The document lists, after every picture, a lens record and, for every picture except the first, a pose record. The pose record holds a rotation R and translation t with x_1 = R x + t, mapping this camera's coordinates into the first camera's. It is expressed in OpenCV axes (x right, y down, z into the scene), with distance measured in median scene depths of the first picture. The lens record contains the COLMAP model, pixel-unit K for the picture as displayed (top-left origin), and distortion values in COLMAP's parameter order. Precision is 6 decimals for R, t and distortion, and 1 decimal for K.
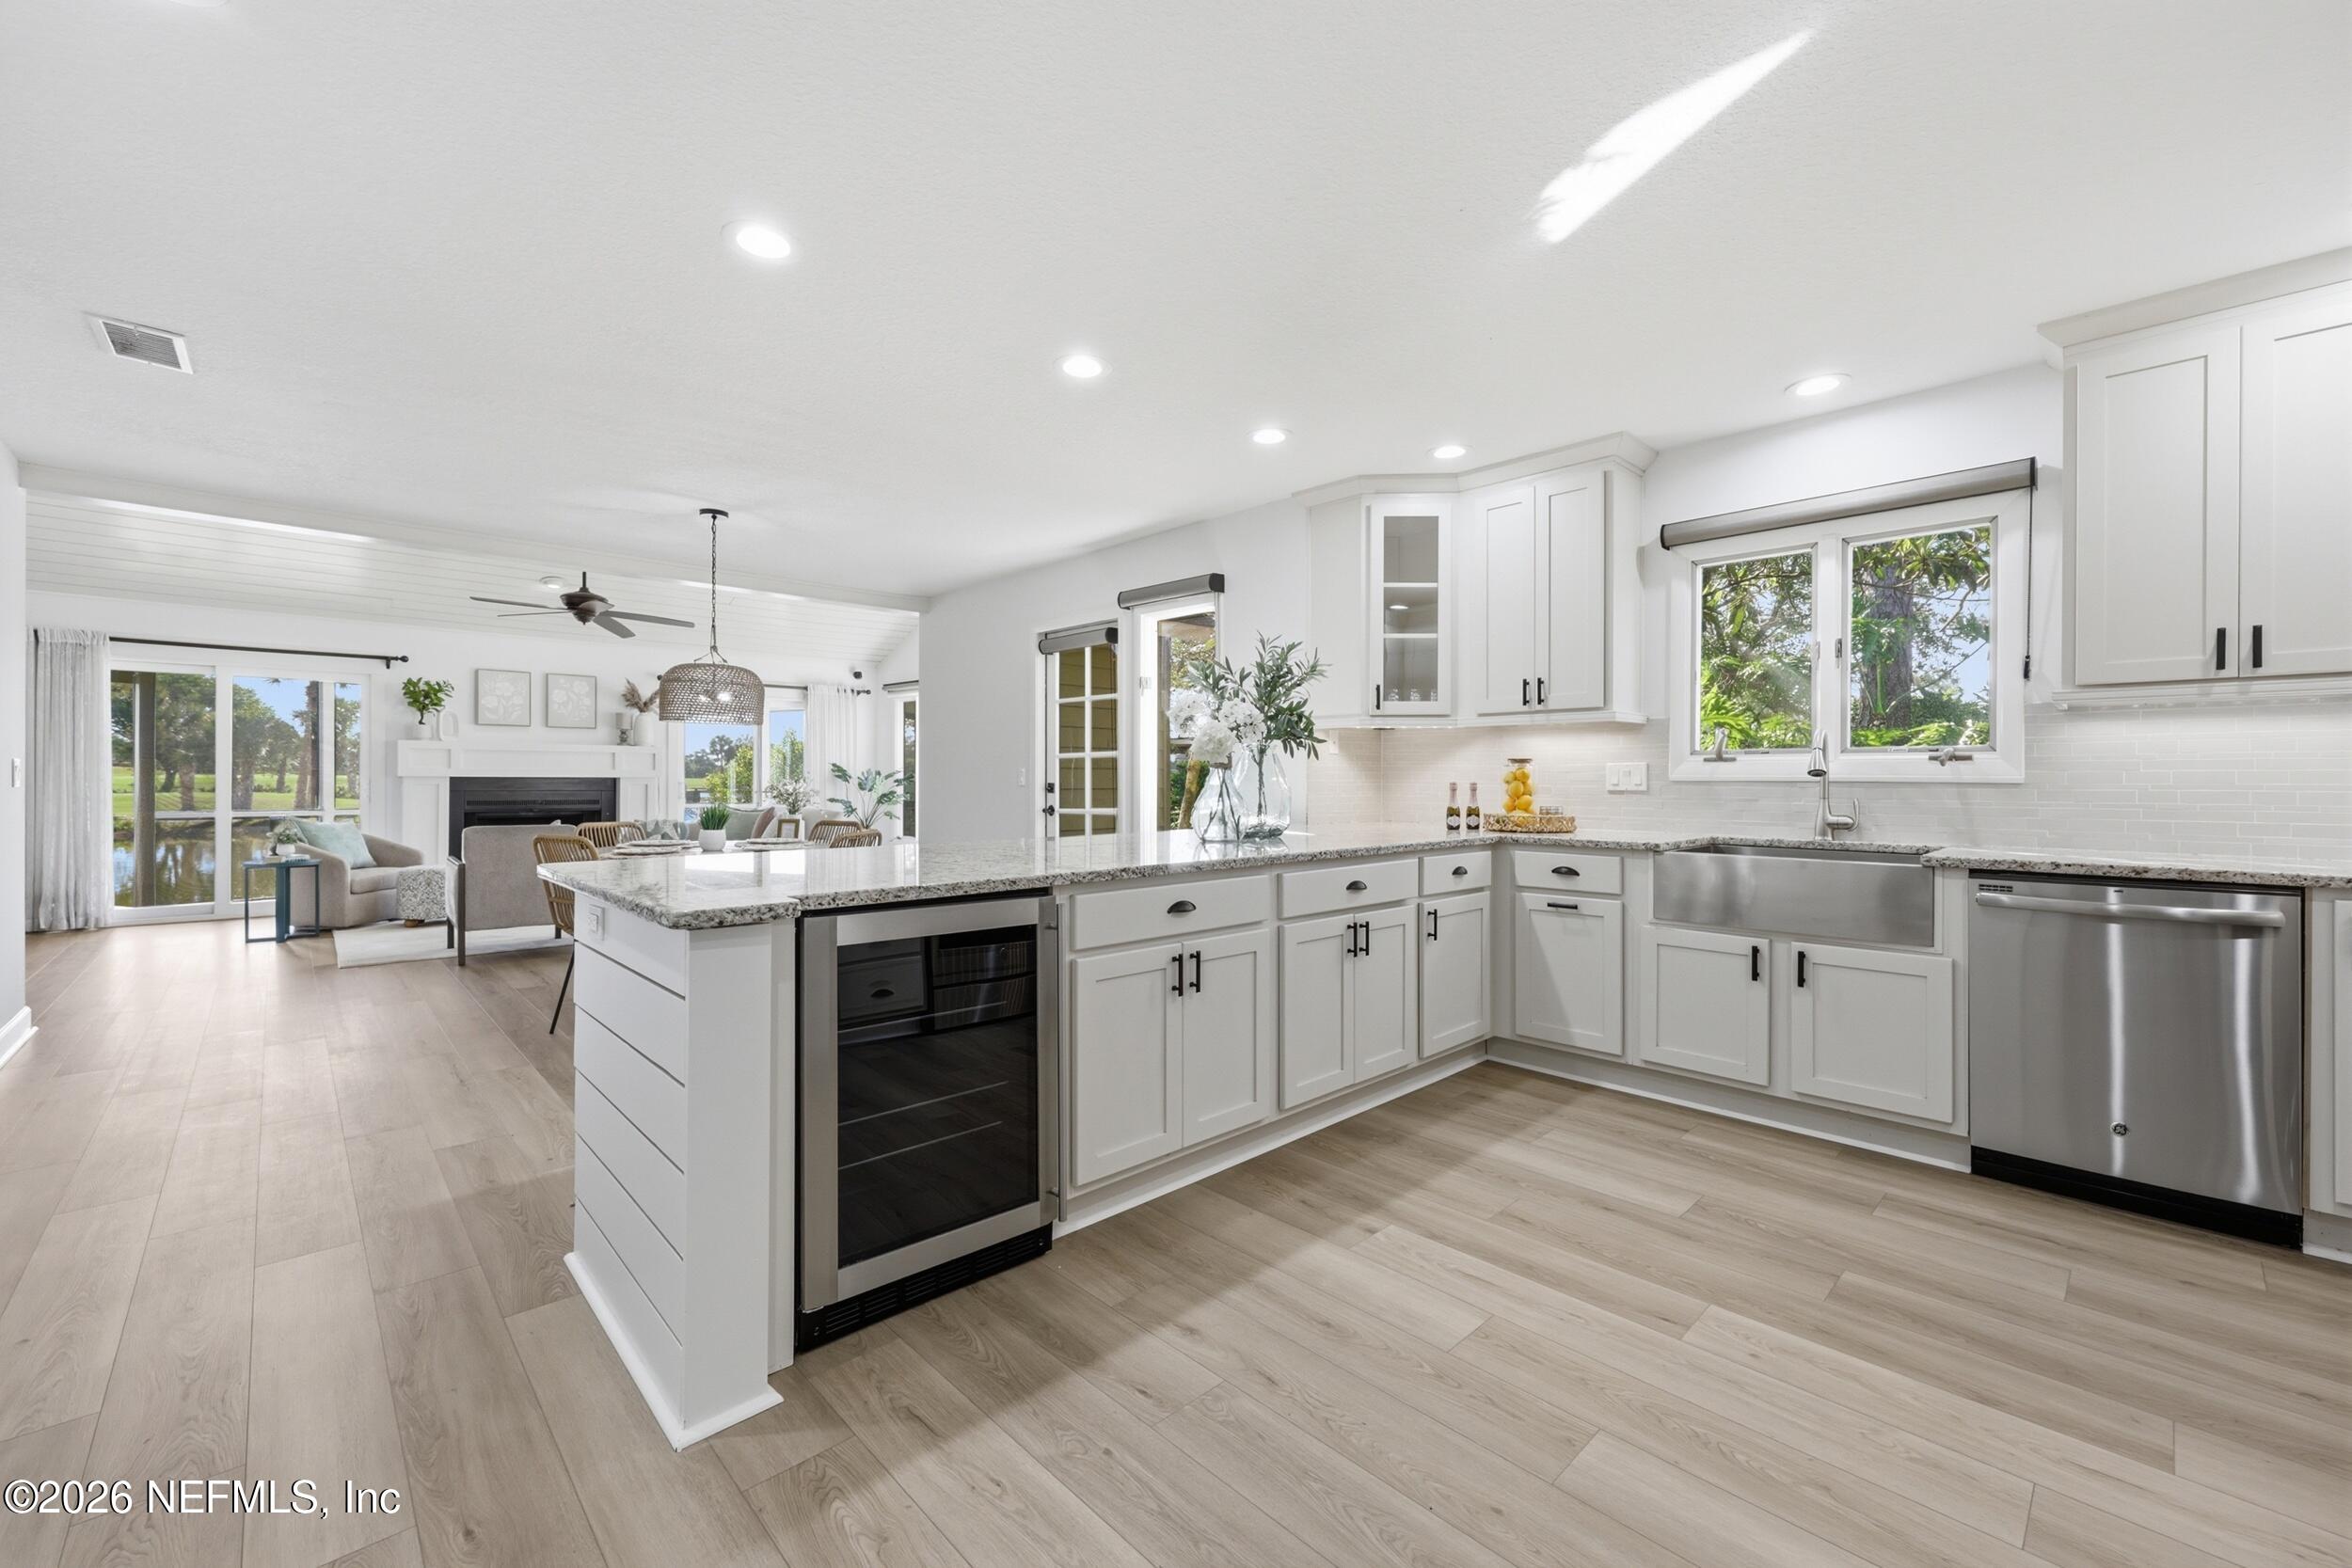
lens RADIAL K [[956.6, 0, 1177.7], [0, 956.6, 778.0], [0, 0, 1]] dist [0.004479, 0.000741]
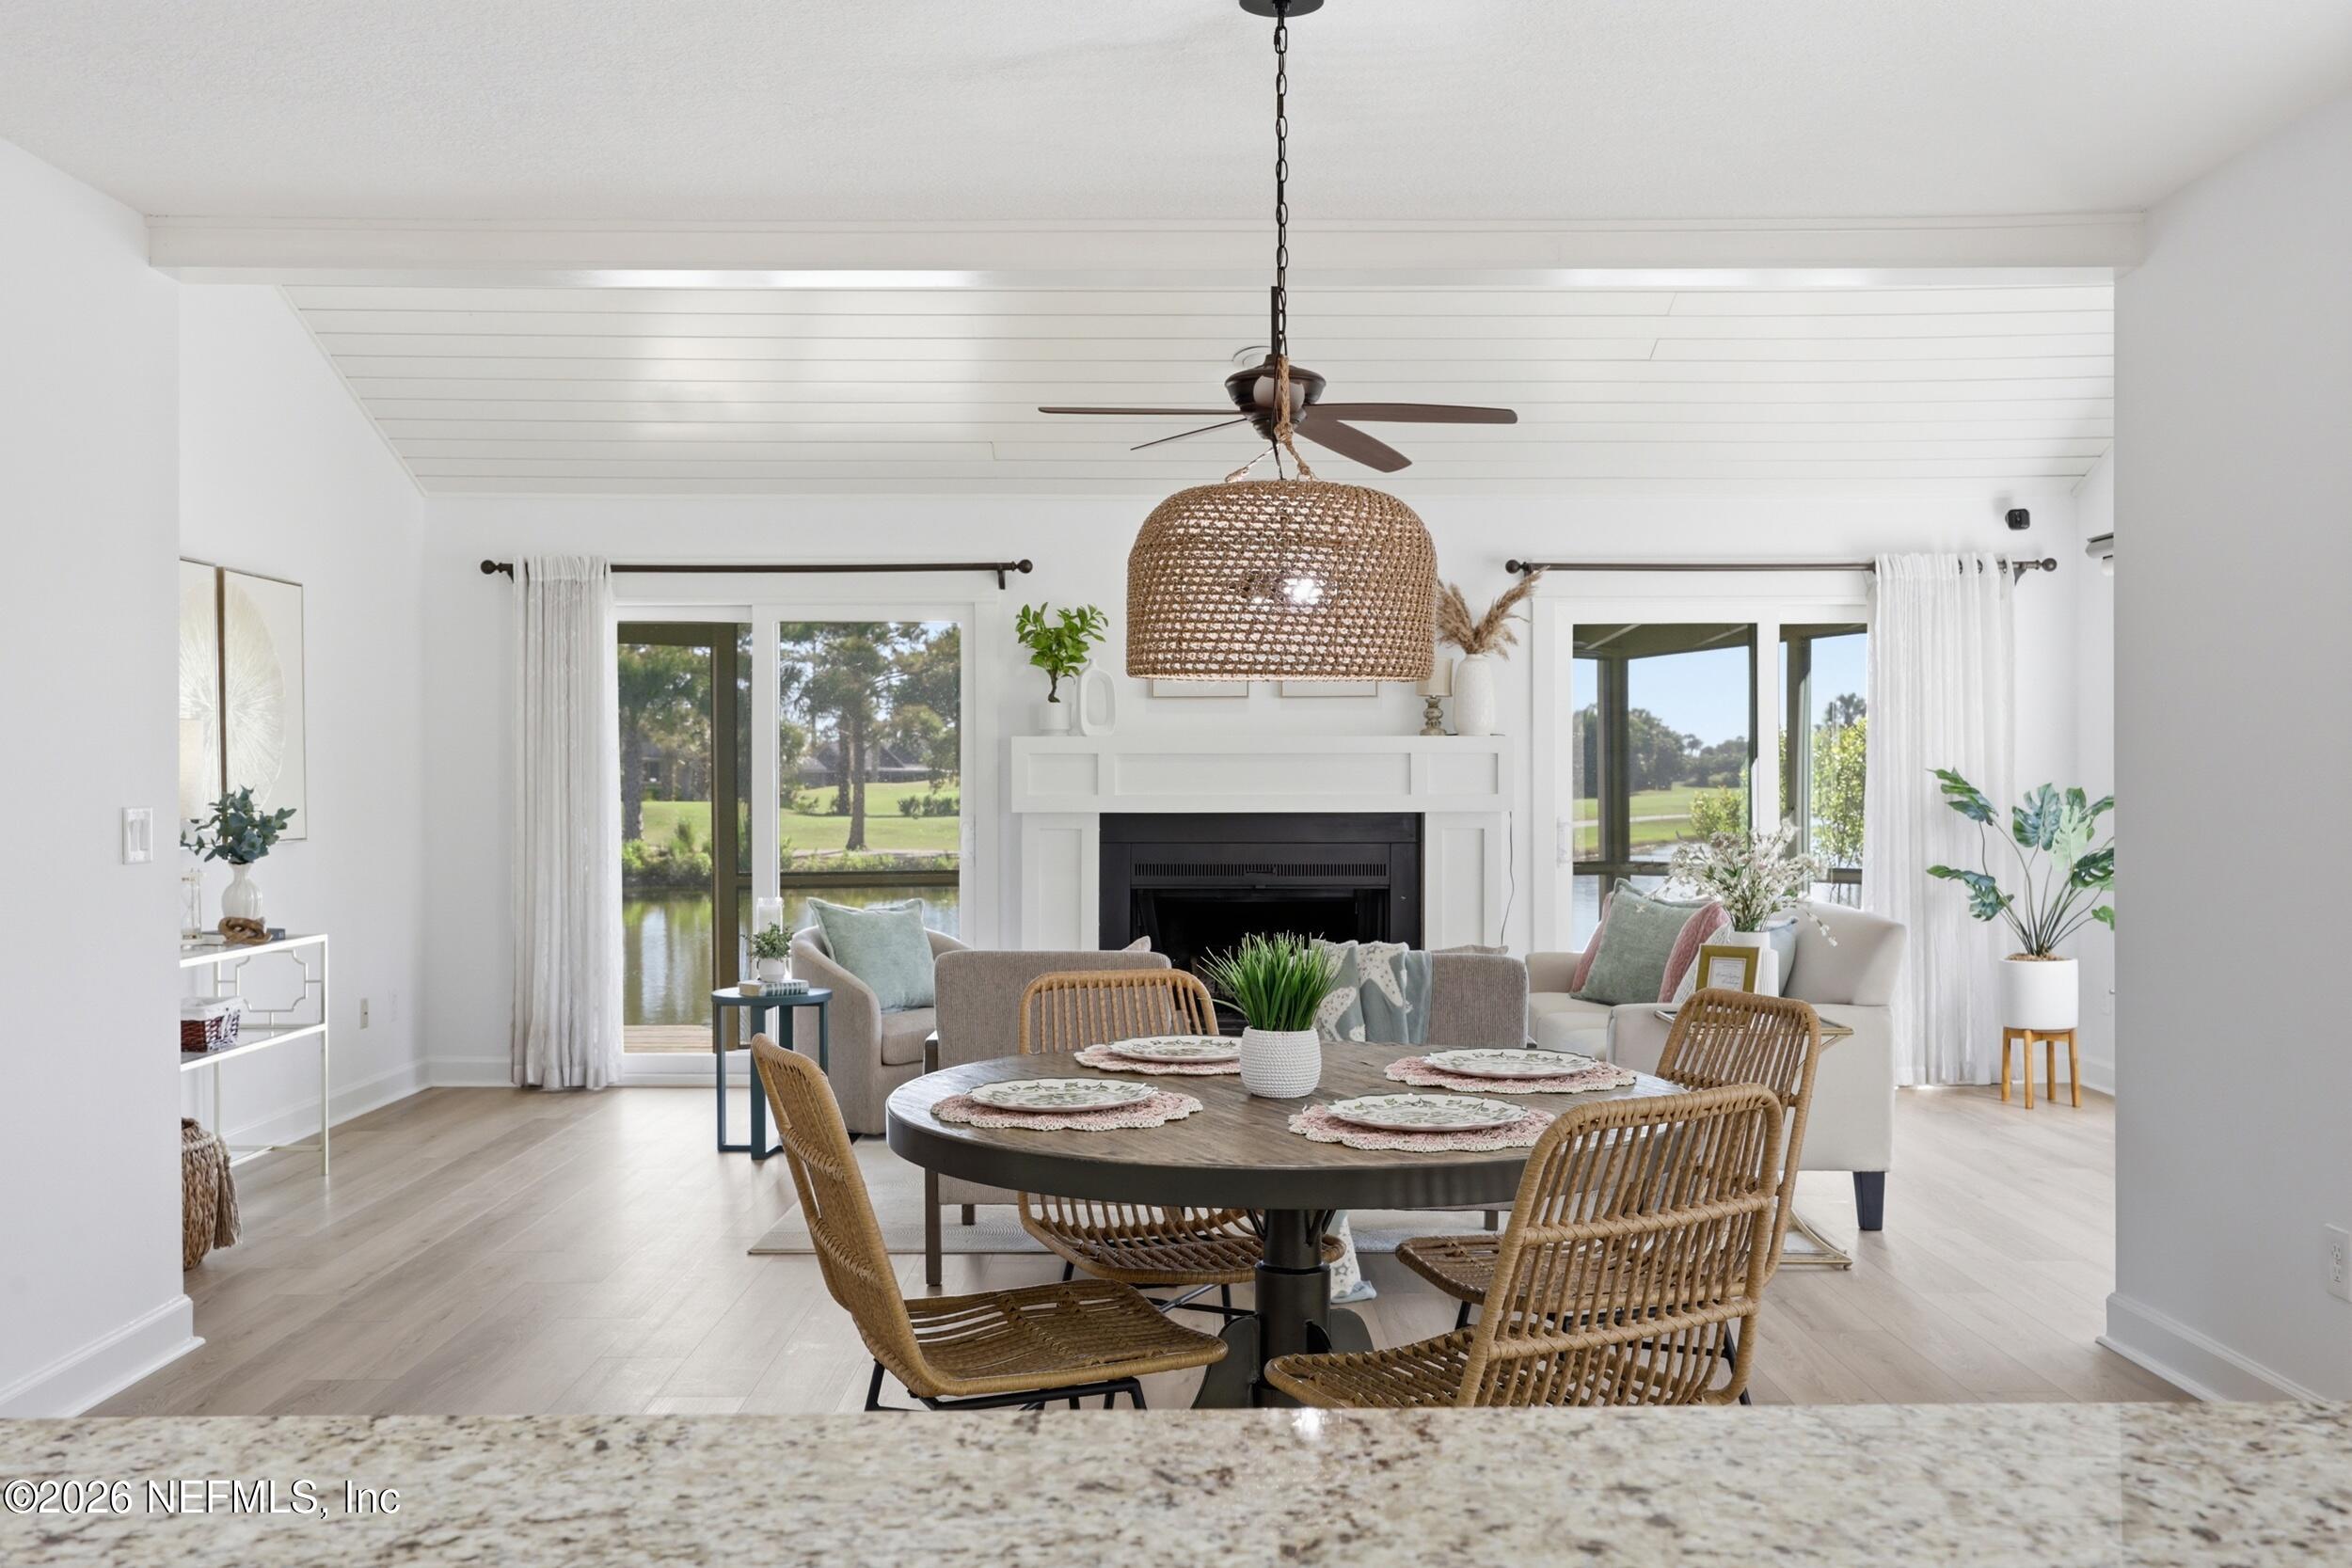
lens RADIAL K [[2024.7, 0, 1193.8], [0, 2024.7, 796.1], [0, 0, 1]] dist [-0.010052, 0.002077]
pose [[0.725057, -0.005840, -0.688664, -0.053464], [0.006421, 0.999978, -0.001719, -0.007462], [0.688659, -0.003175, 0.725078, 0.326385]]
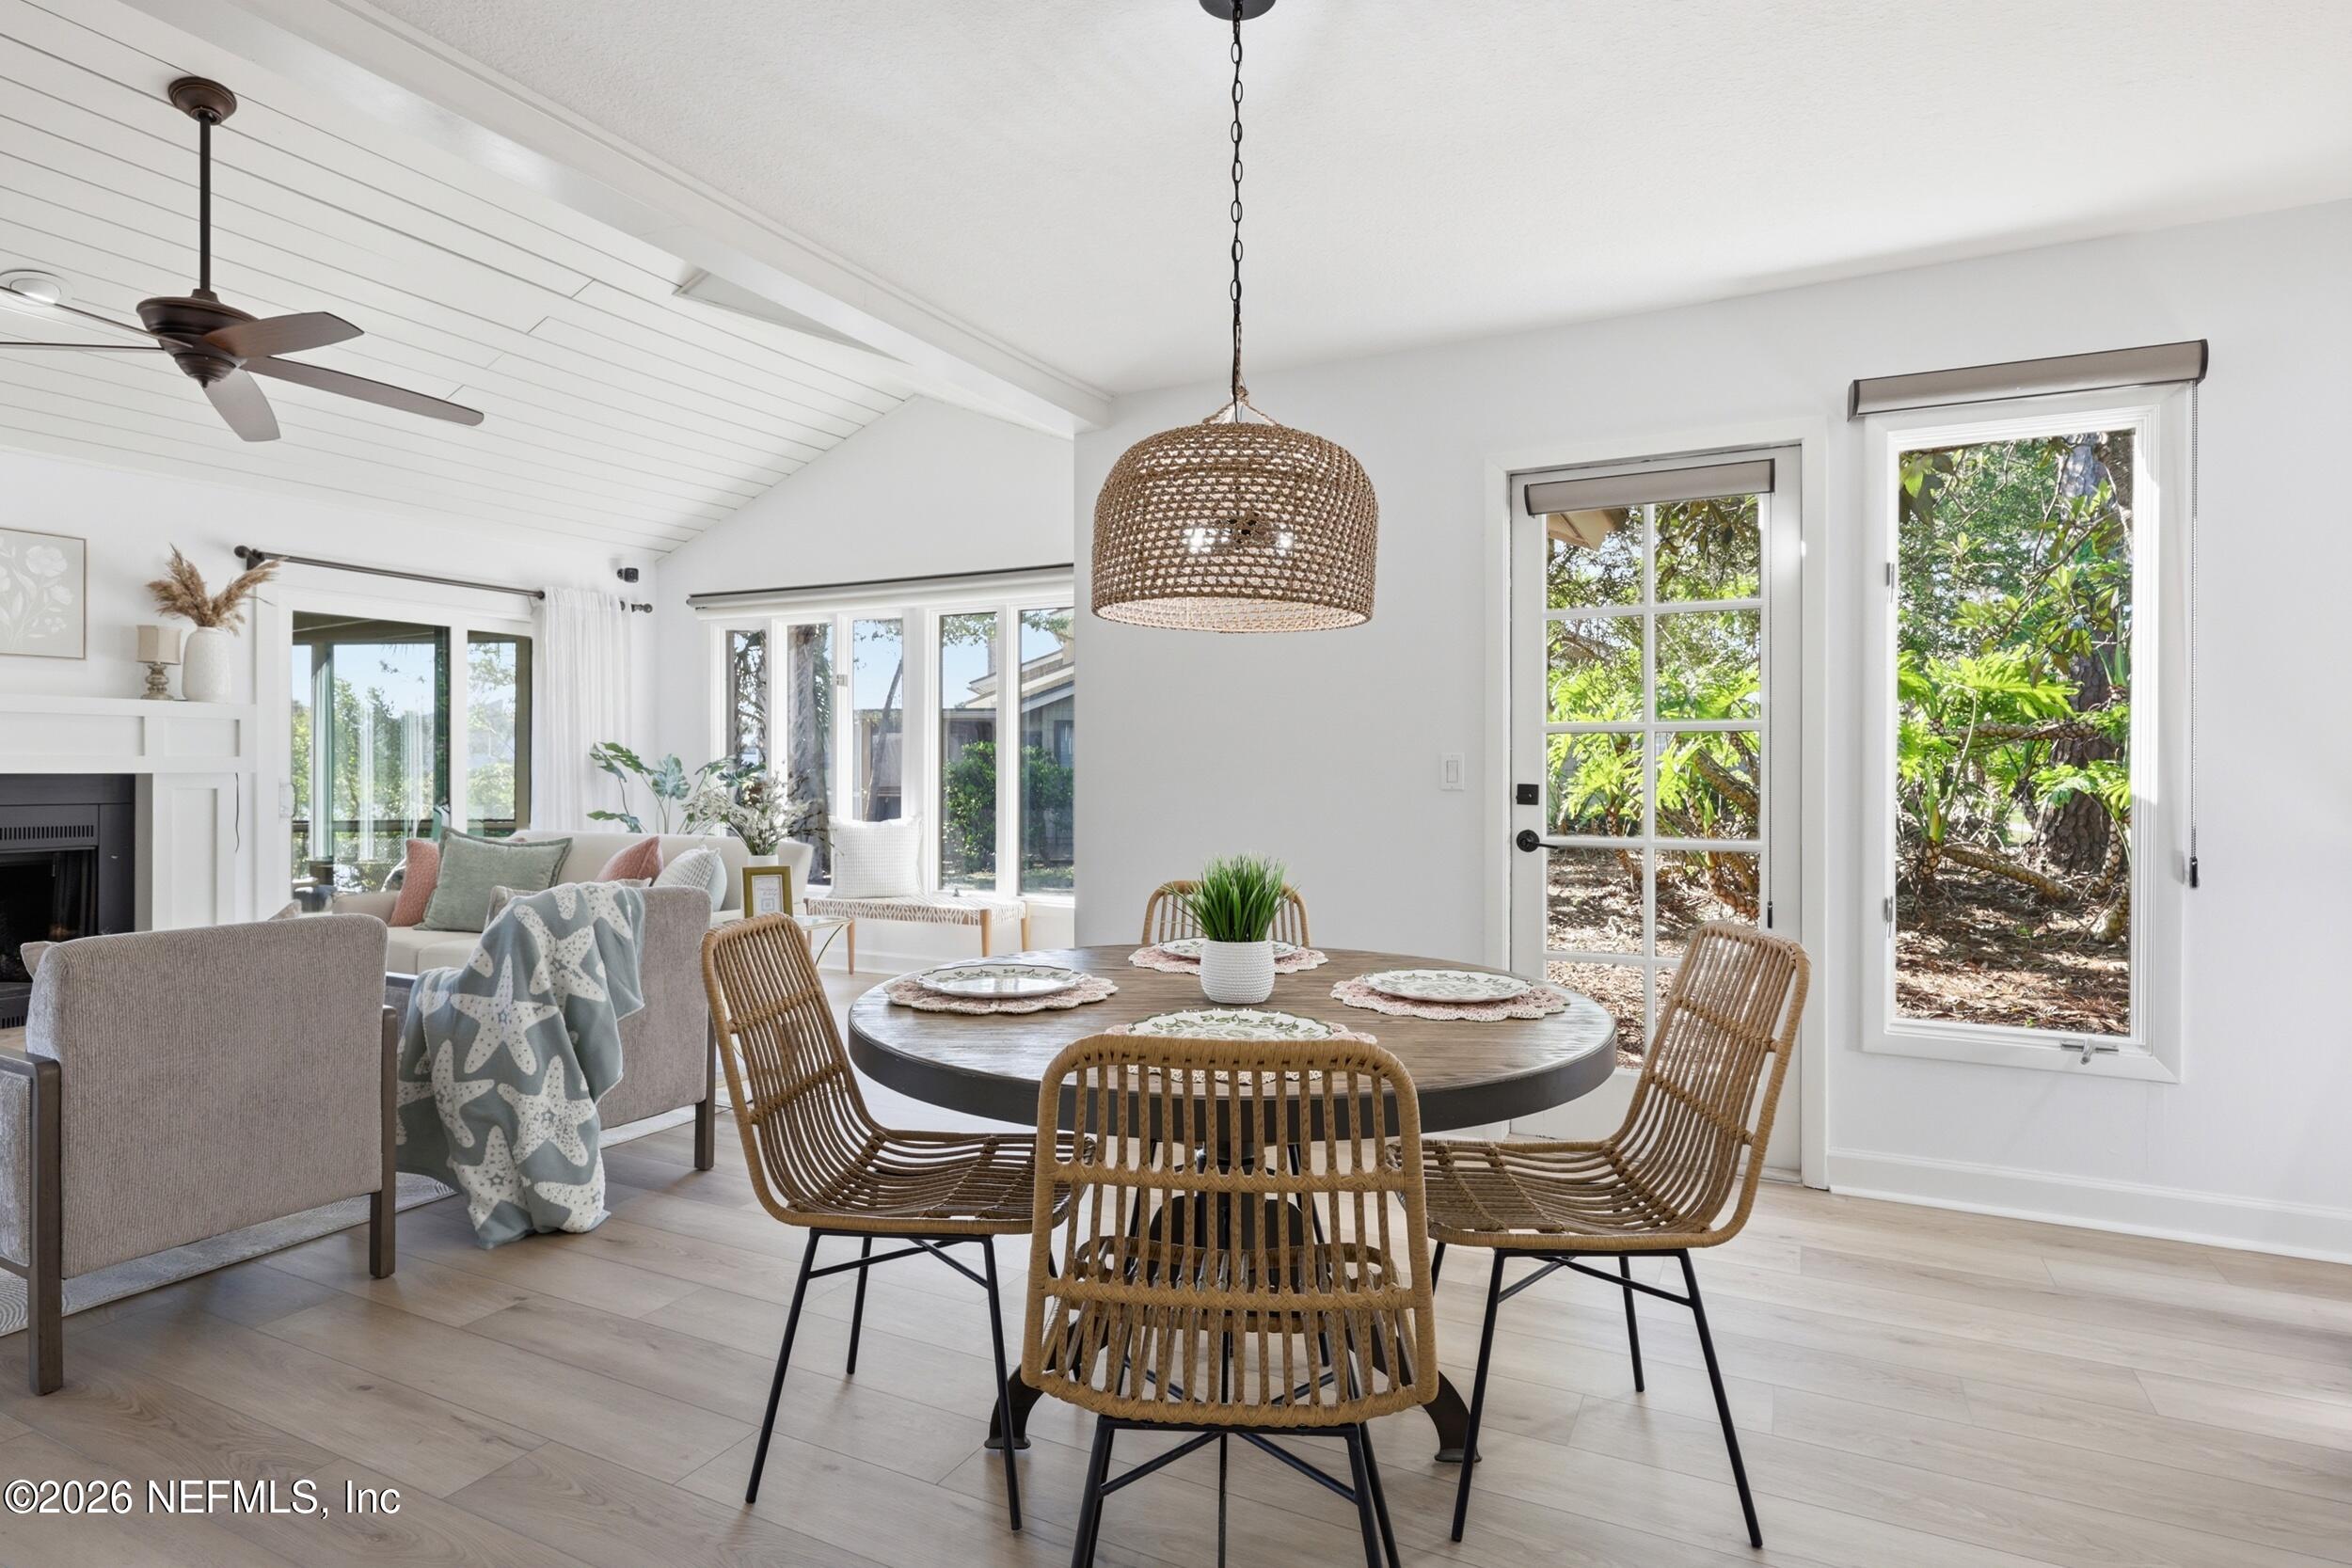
lens RADIAL K [[1229.1, 0, 1182.5], [0, 1229.1, 773.8], [0, 0, 1]] dist [-0.001352, 0.000092]
pose [[0.939090, -0.004710, 0.343638, -0.373018], [0.002373, 0.999971, 0.007219, -0.003819], [-0.343662, -0.005964, 0.939074, 0.350539]]
